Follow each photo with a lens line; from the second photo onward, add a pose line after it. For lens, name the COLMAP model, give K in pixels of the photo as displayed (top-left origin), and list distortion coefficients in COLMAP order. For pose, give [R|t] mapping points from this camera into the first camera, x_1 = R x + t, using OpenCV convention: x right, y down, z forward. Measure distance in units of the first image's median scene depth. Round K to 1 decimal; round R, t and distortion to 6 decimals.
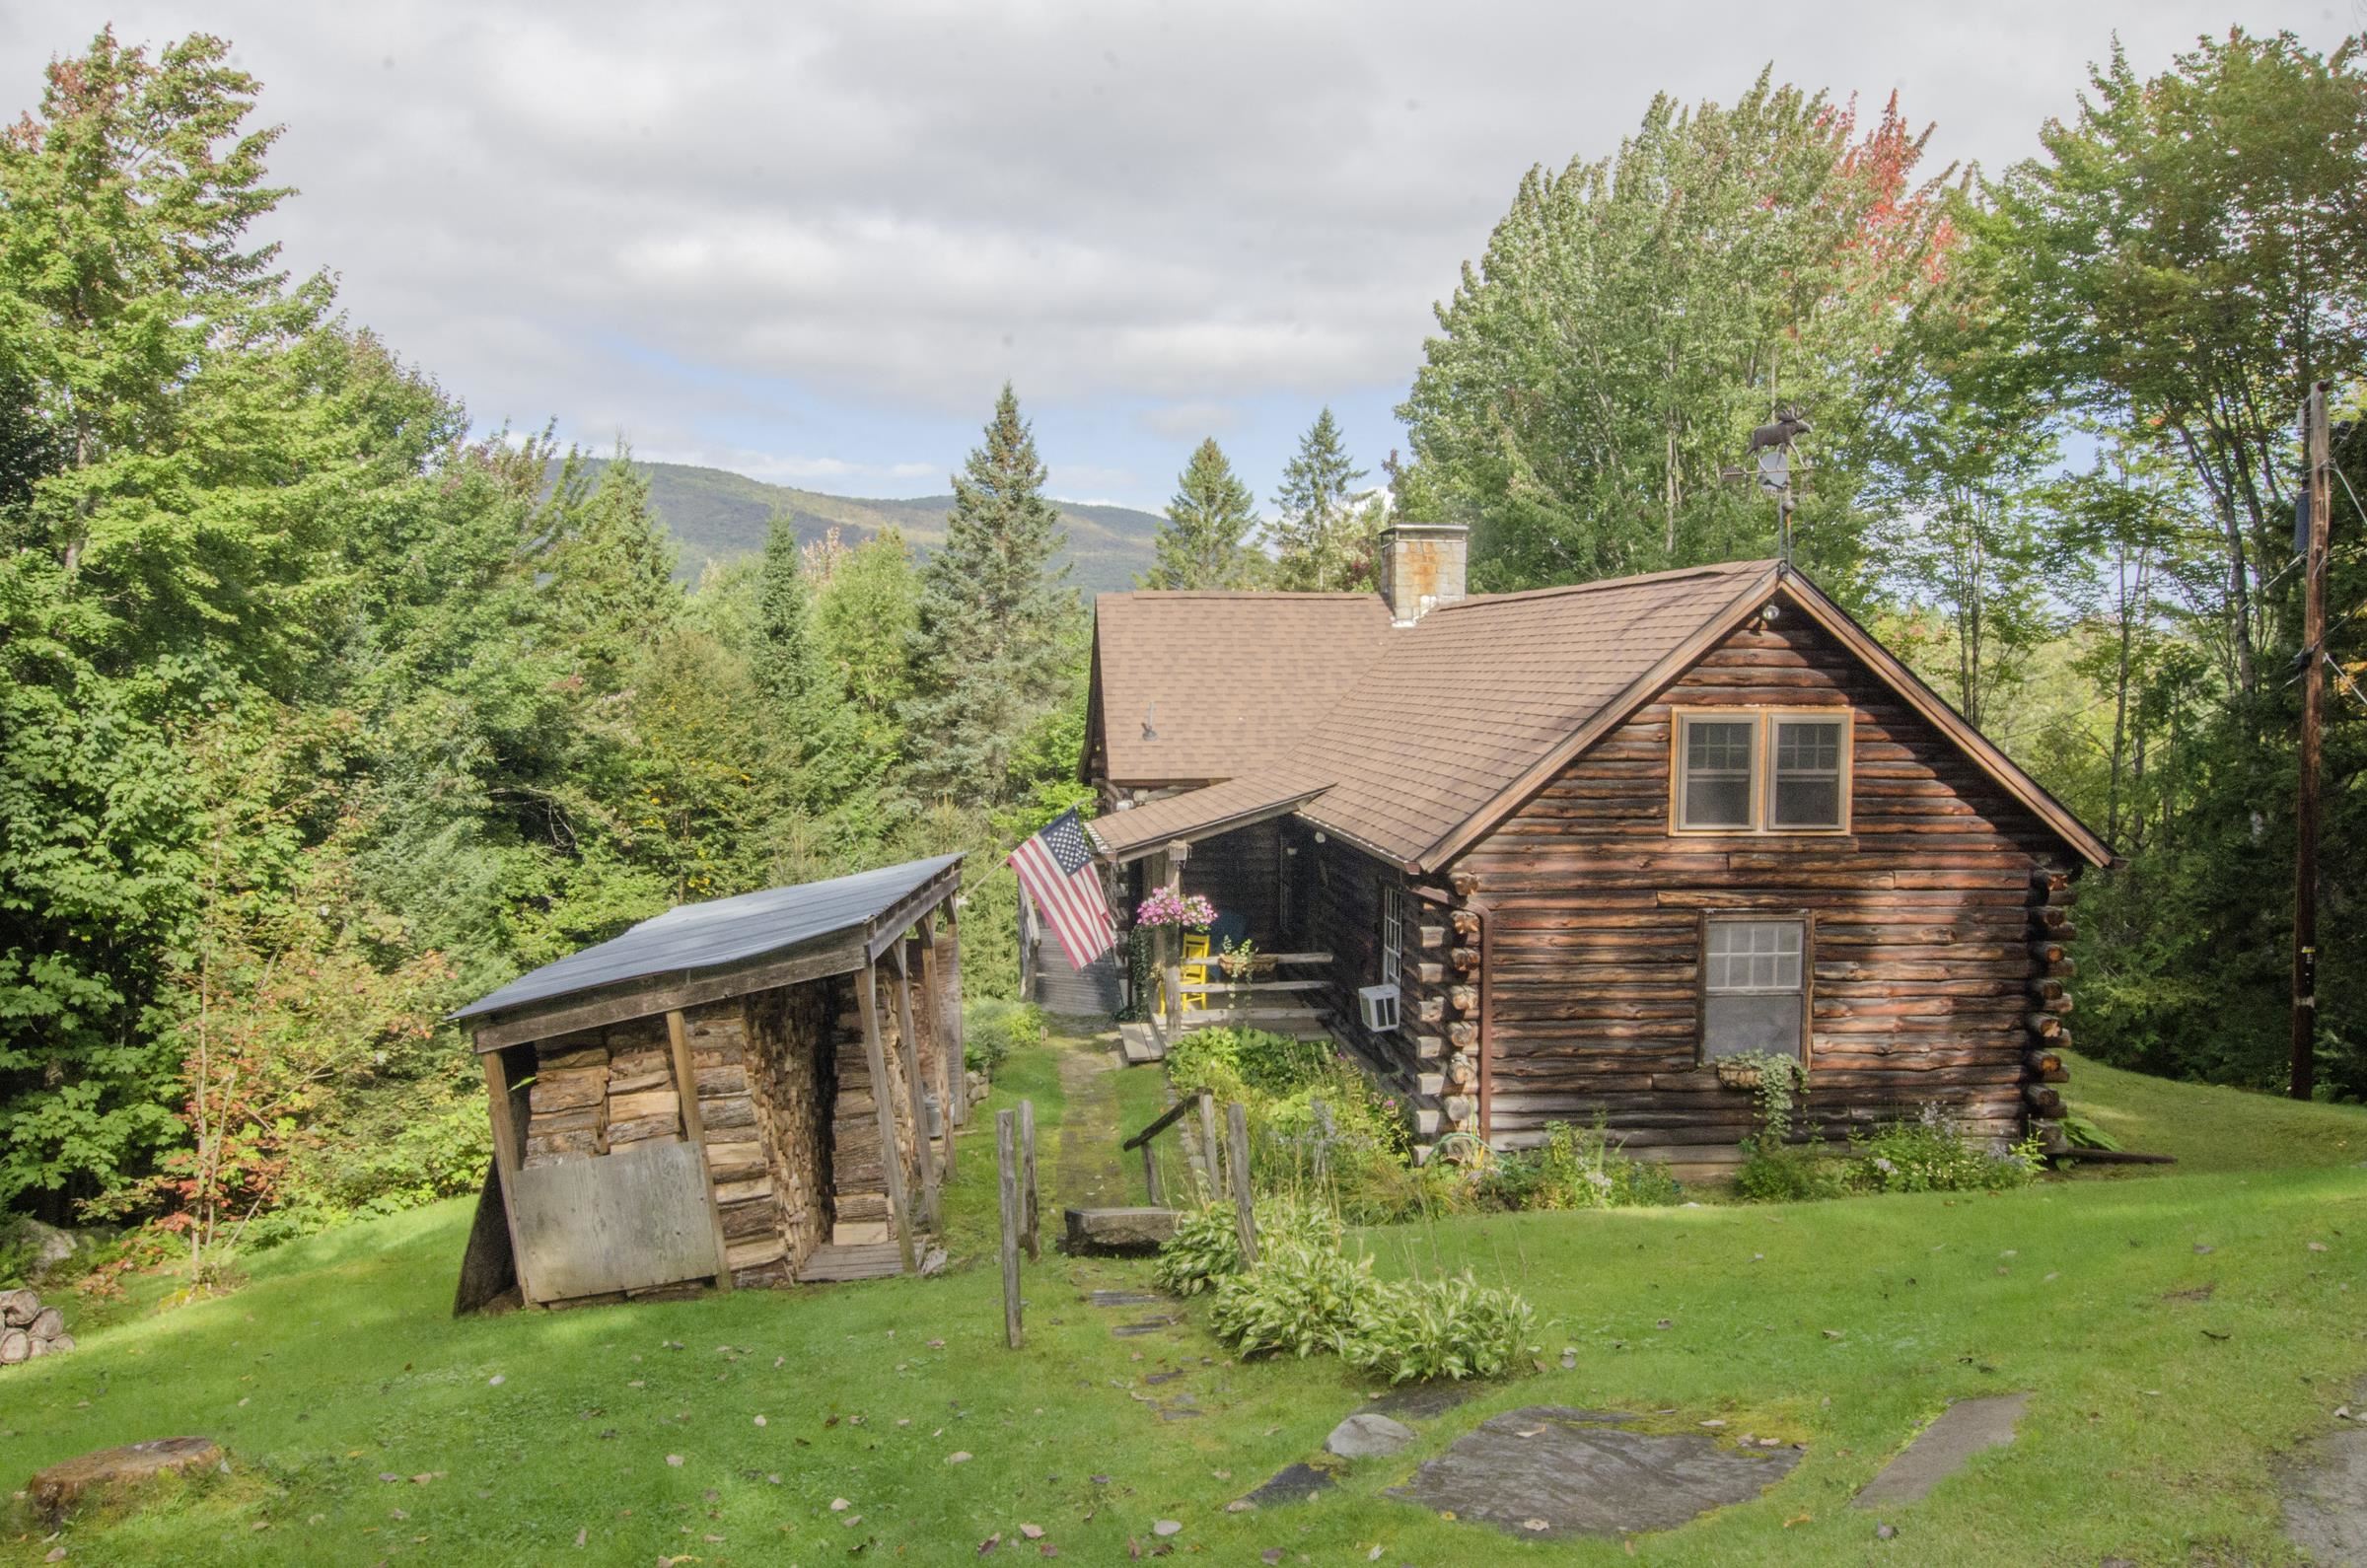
lens RADIAL K [[1846.3, 0, 1179.4], [0, 1846.3, 785.7], [0, 0, 1]] dist [-0.028116, 0.000891]
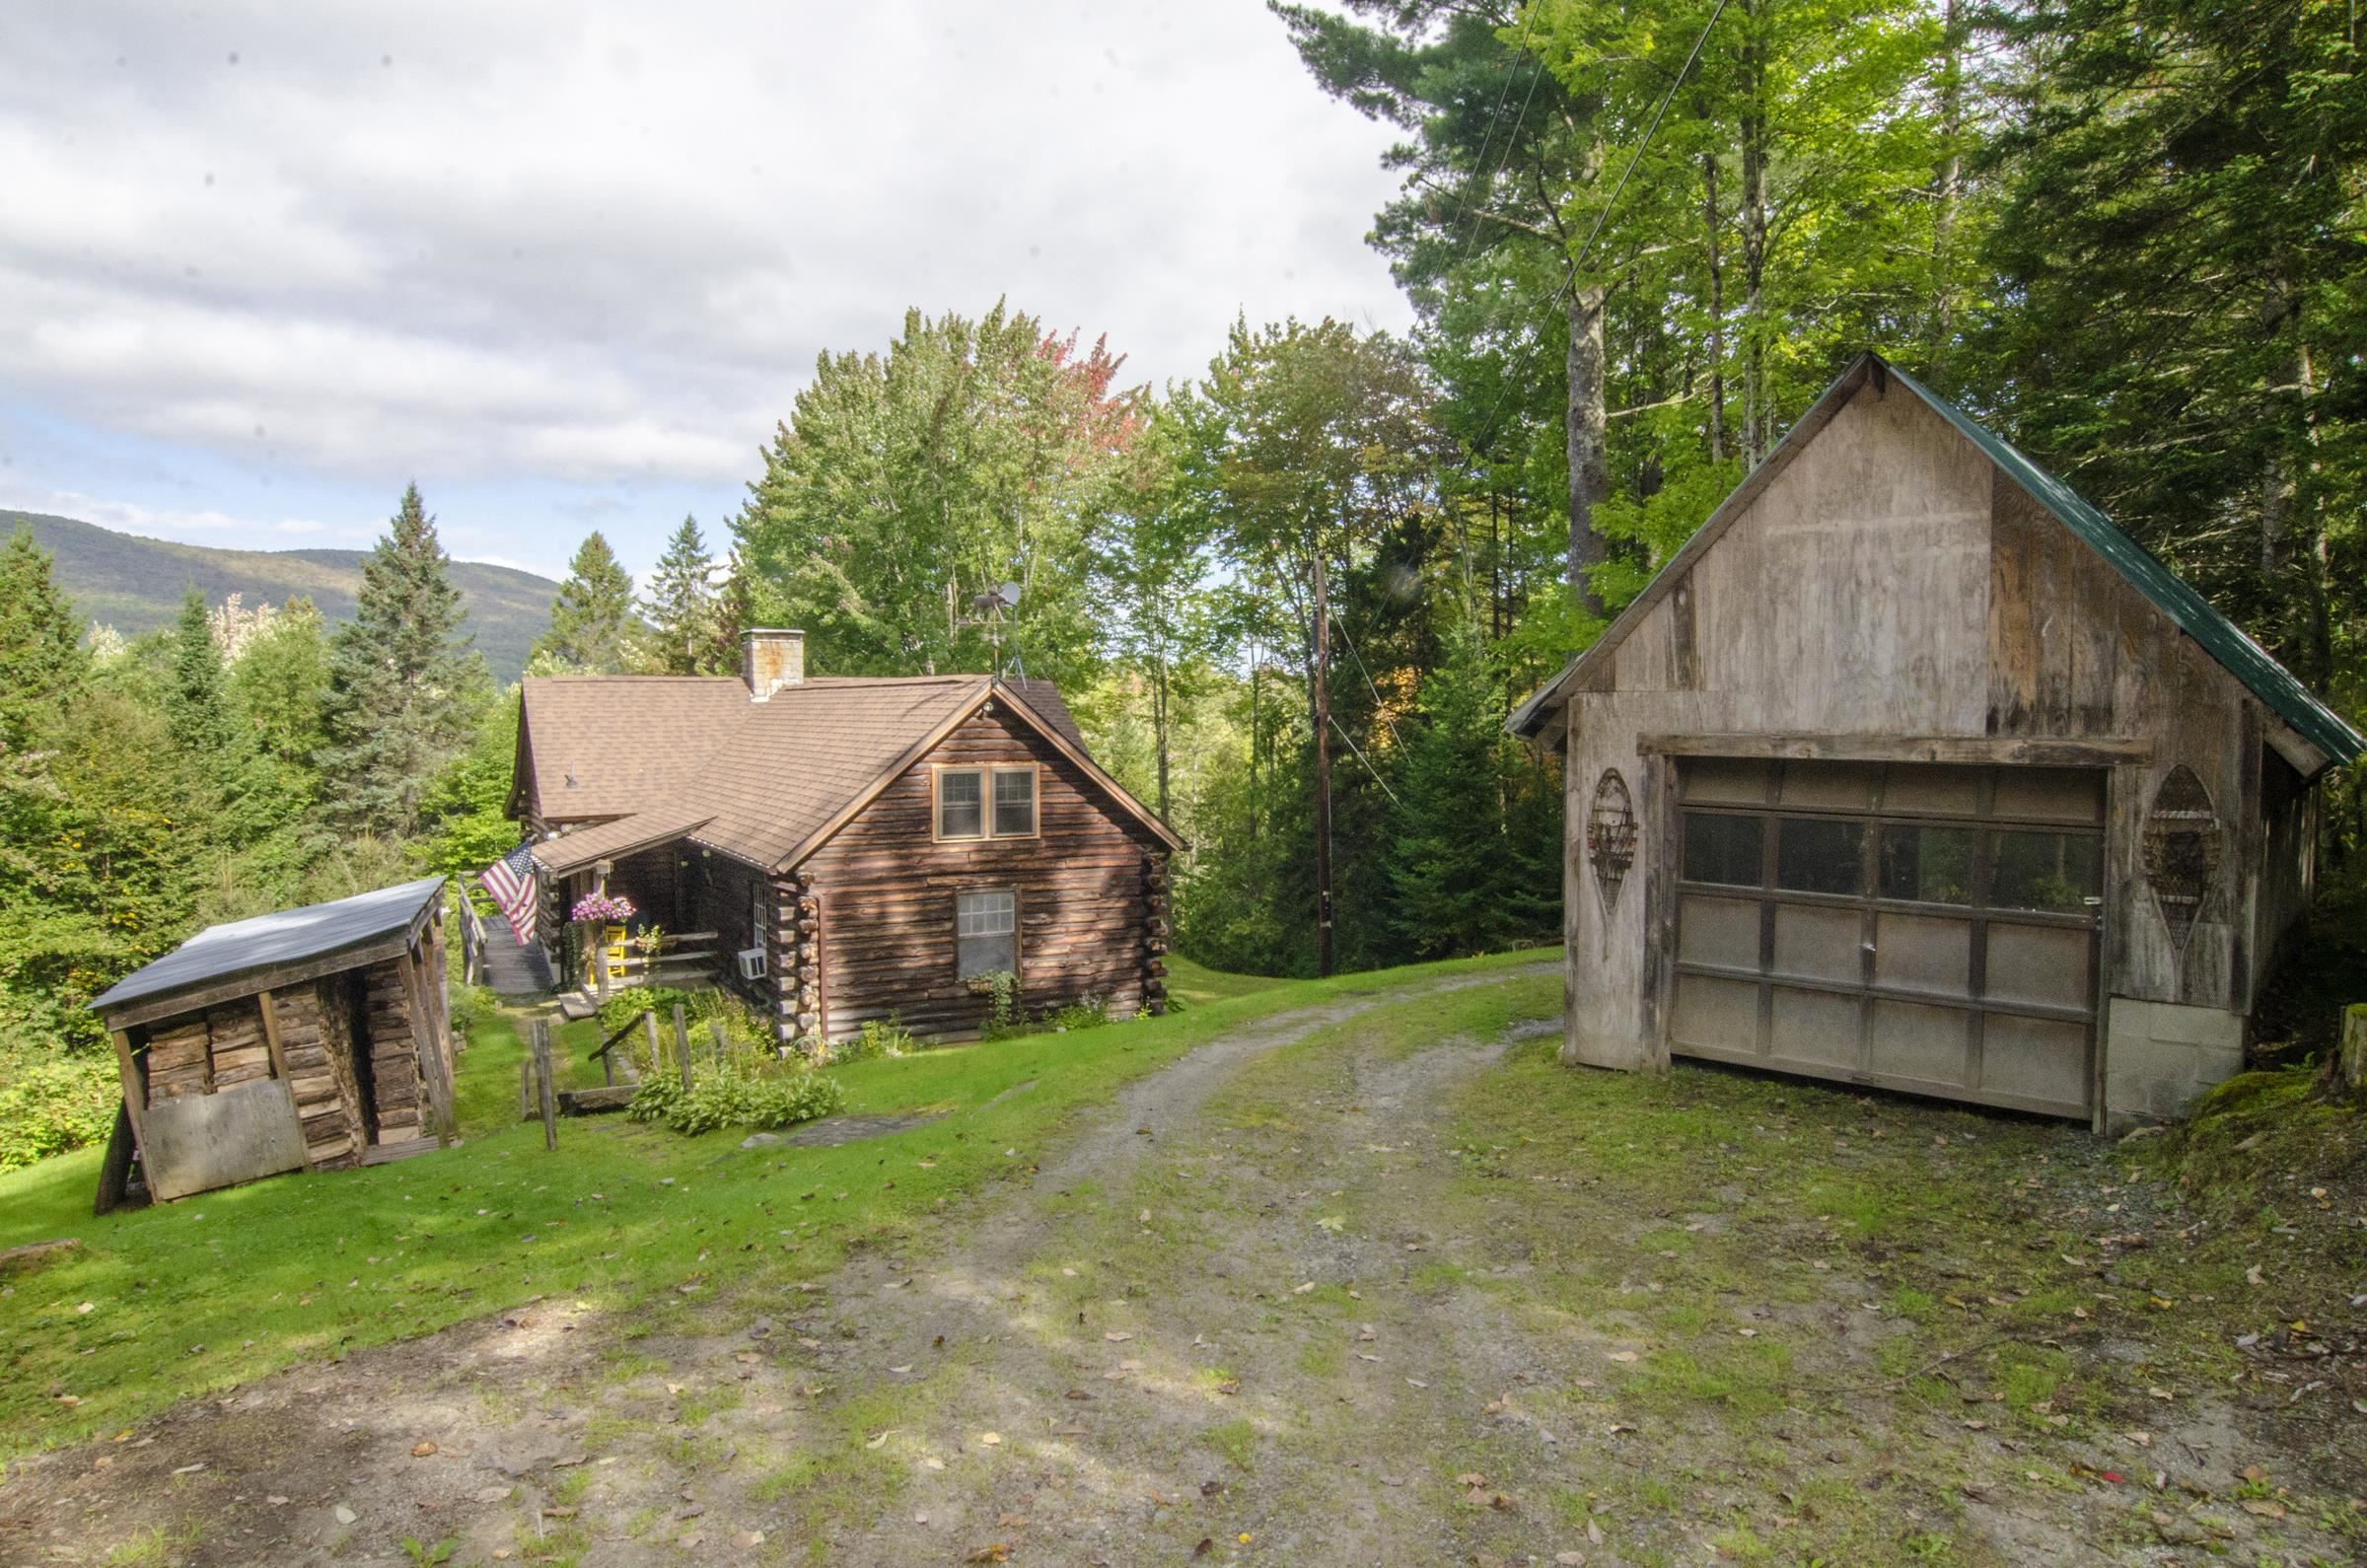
lens RADIAL K [[1505.4, 0, 1179.3], [0, 1505.4, 786.3], [0, 0, 1]] dist [-0.000690, 0.002307]
pose [[0.923490, -0.028591, 0.382556, -0.037592], [0.031934, 0.999487, -0.002389, -0.011635], [-0.382292, 0.014423, 0.923929, -0.283265]]
